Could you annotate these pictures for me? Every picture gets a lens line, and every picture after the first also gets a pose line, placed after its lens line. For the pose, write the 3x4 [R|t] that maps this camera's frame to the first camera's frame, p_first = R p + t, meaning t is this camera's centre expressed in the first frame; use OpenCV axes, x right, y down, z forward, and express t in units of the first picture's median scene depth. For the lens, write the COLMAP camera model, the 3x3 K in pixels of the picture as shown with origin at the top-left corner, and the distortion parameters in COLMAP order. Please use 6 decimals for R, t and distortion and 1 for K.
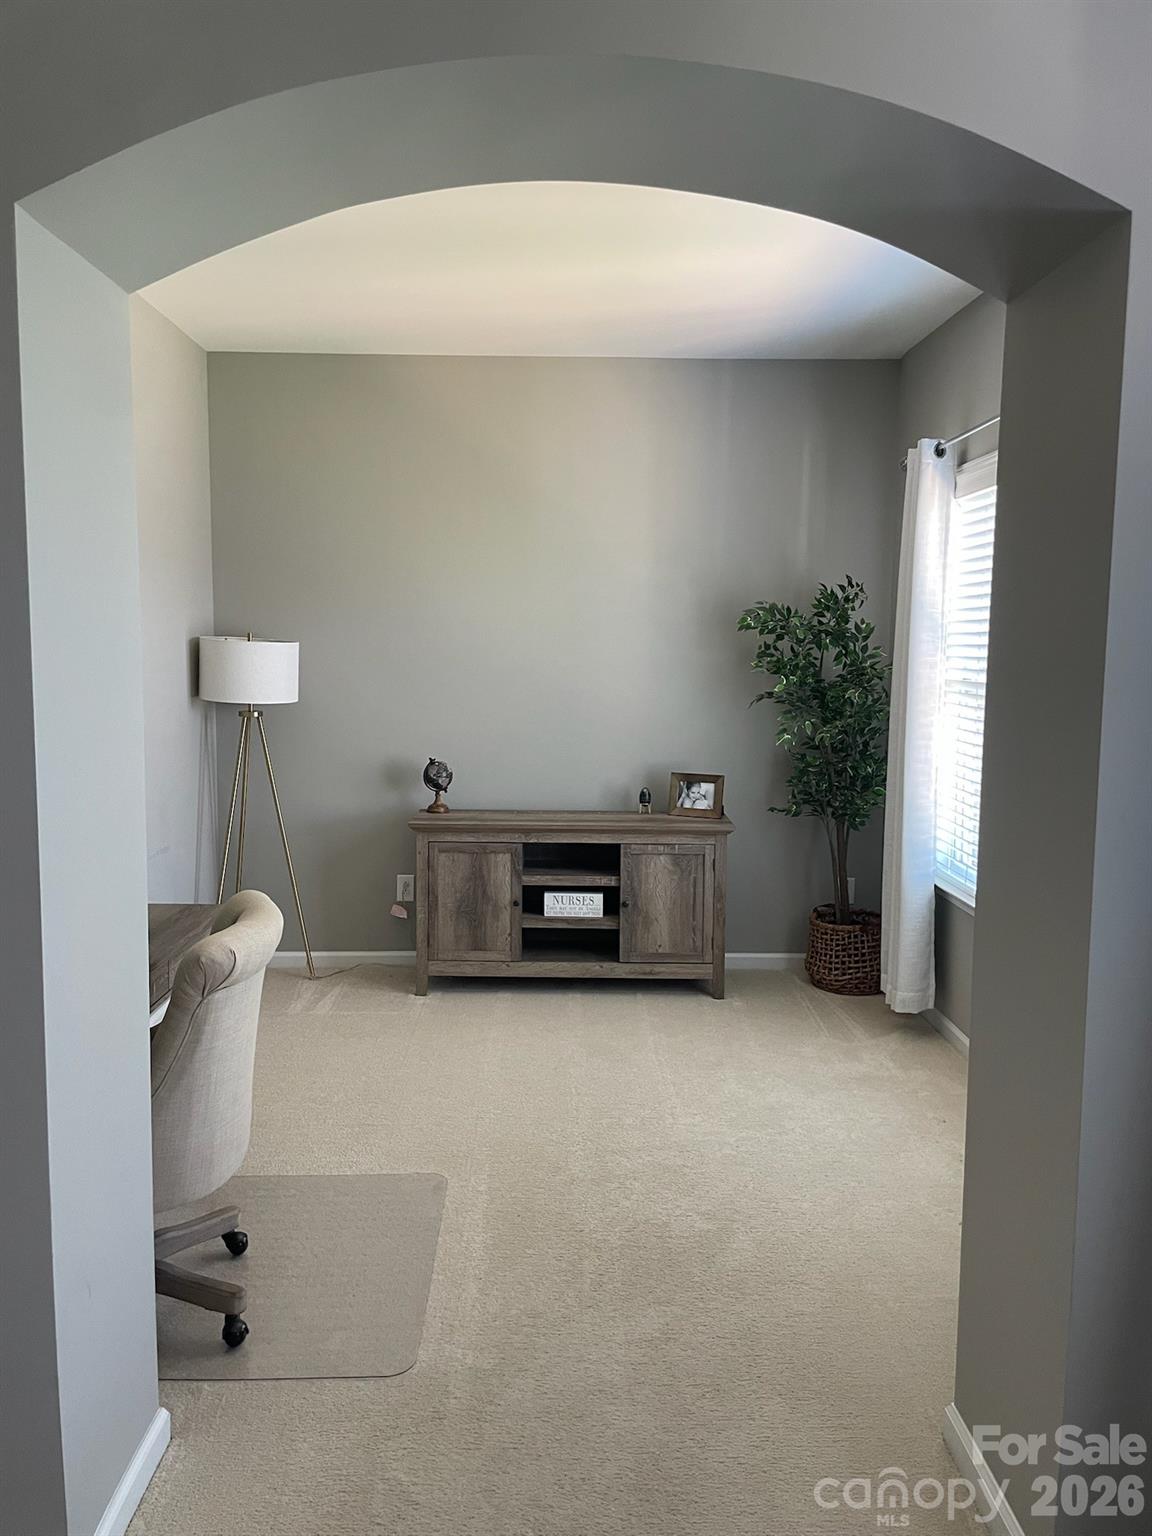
lens RADIAL K [[1167.6, 0, 575.2], [0, 1167.6, 766.4], [0, 0, 1]] dist [0.058926, -0.015796]
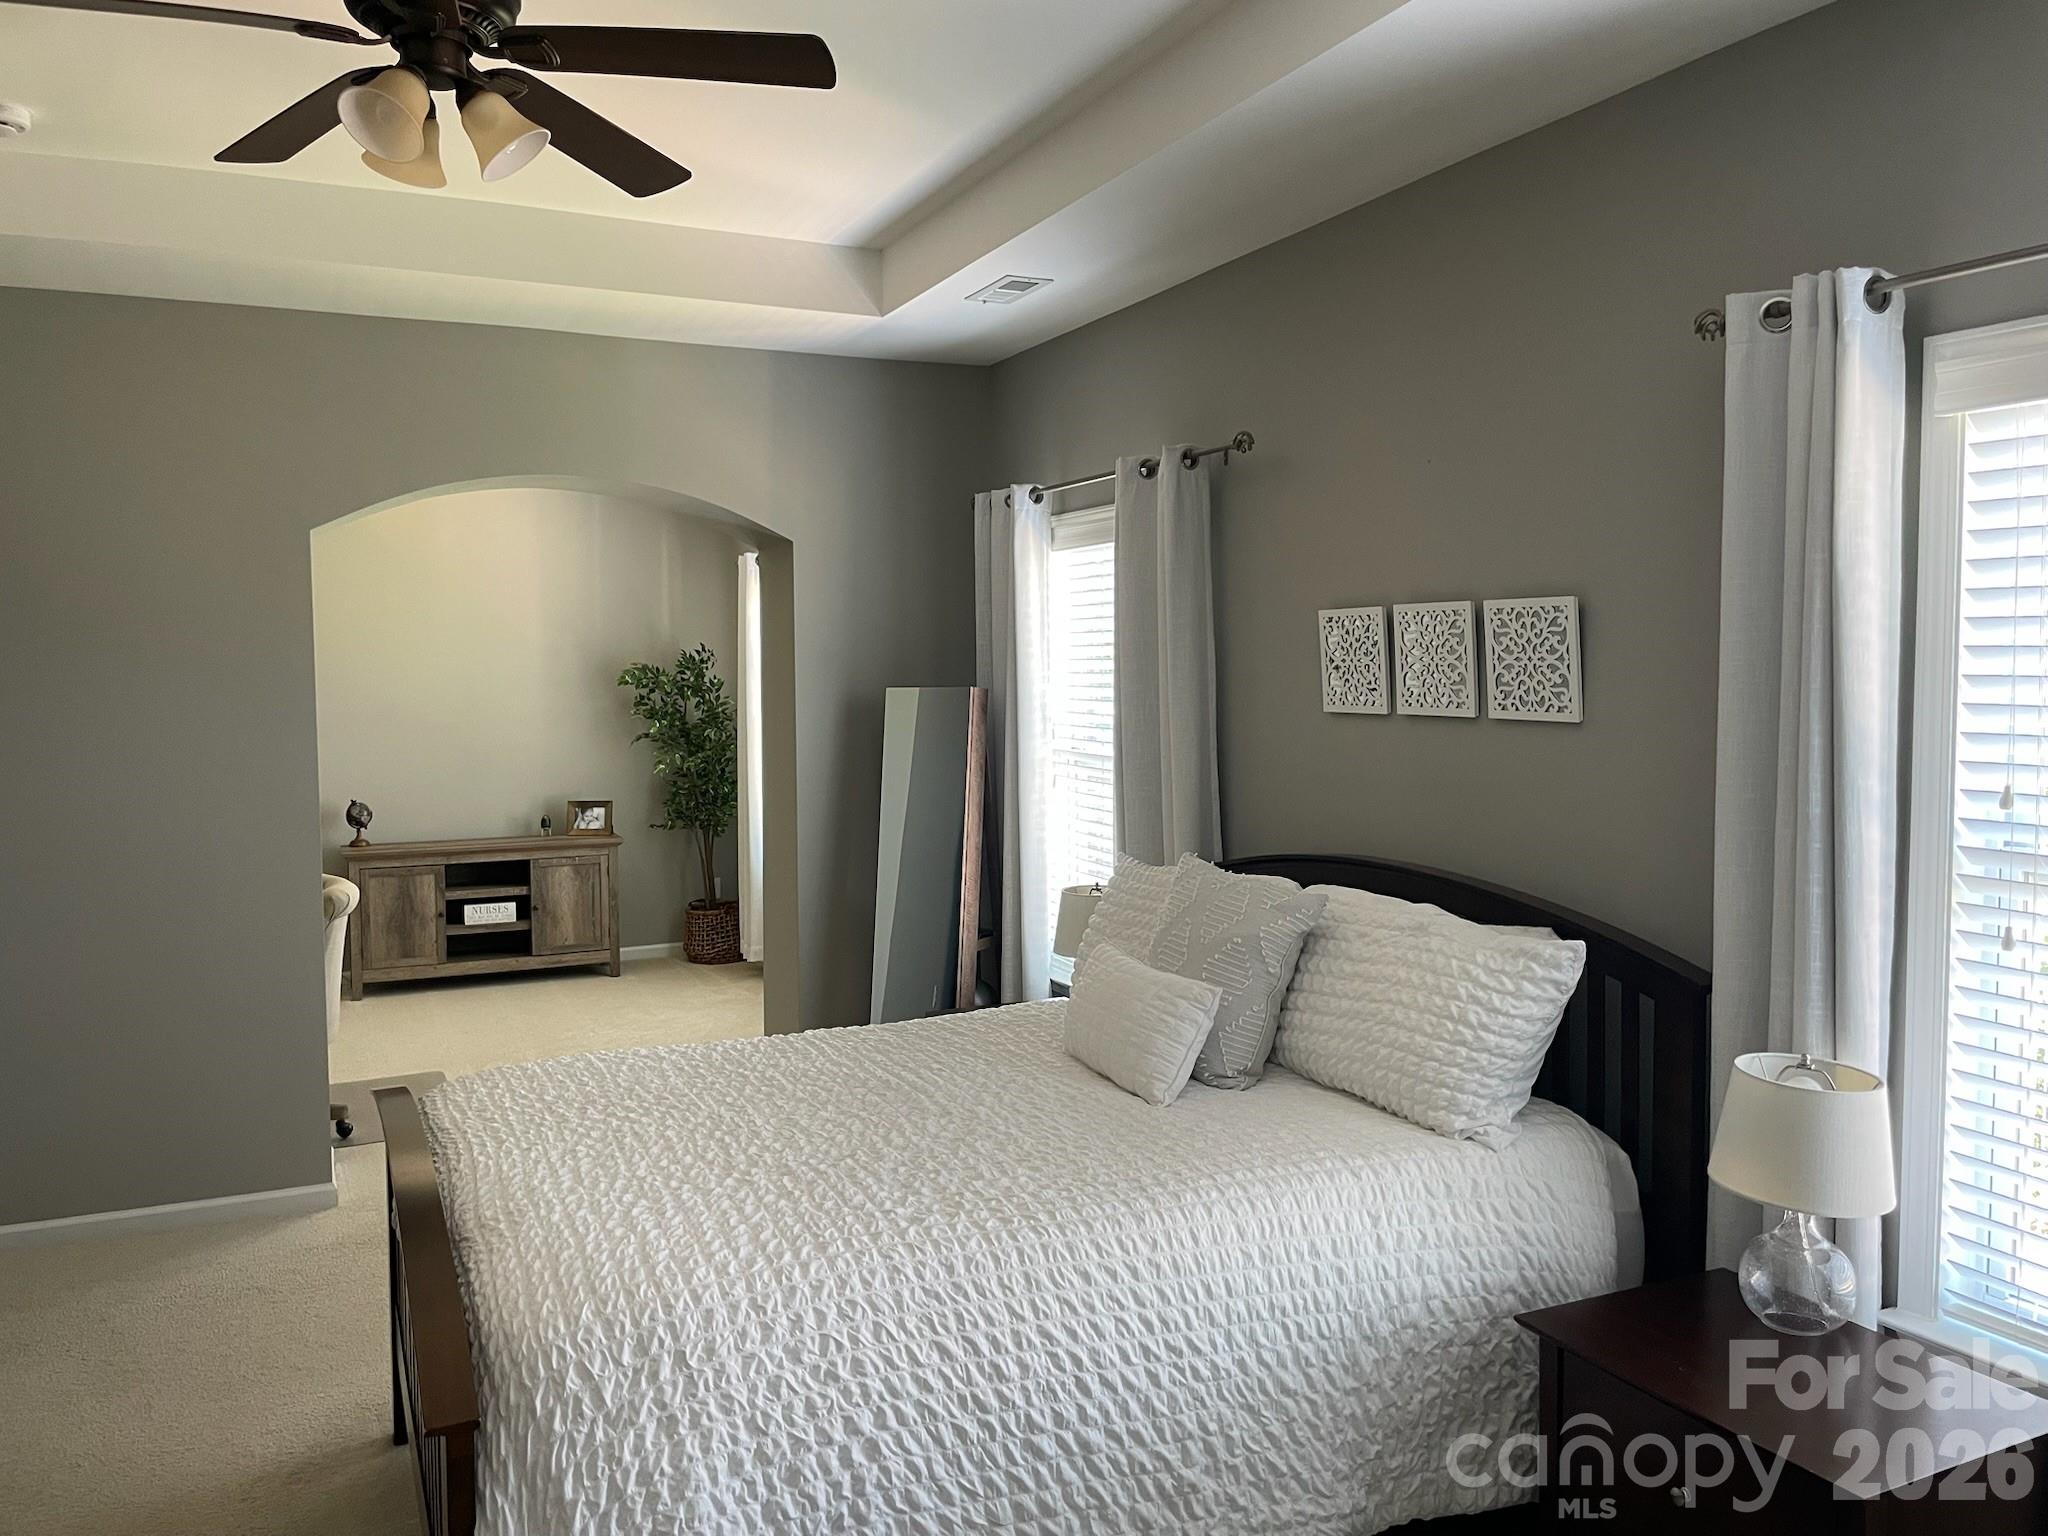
lens RADIAL K [[1556.7, 0, 999.5], [0, 1556.7, 727.7], [0, 0, 1]] dist [0.058926, -0.015796]
pose [[0.920499, -0.033909, 0.389270, -0.142823], [0.059236, 0.996823, -0.053240, 0.044333], [-0.386228, 0.072066, 0.919584, -0.721881]]
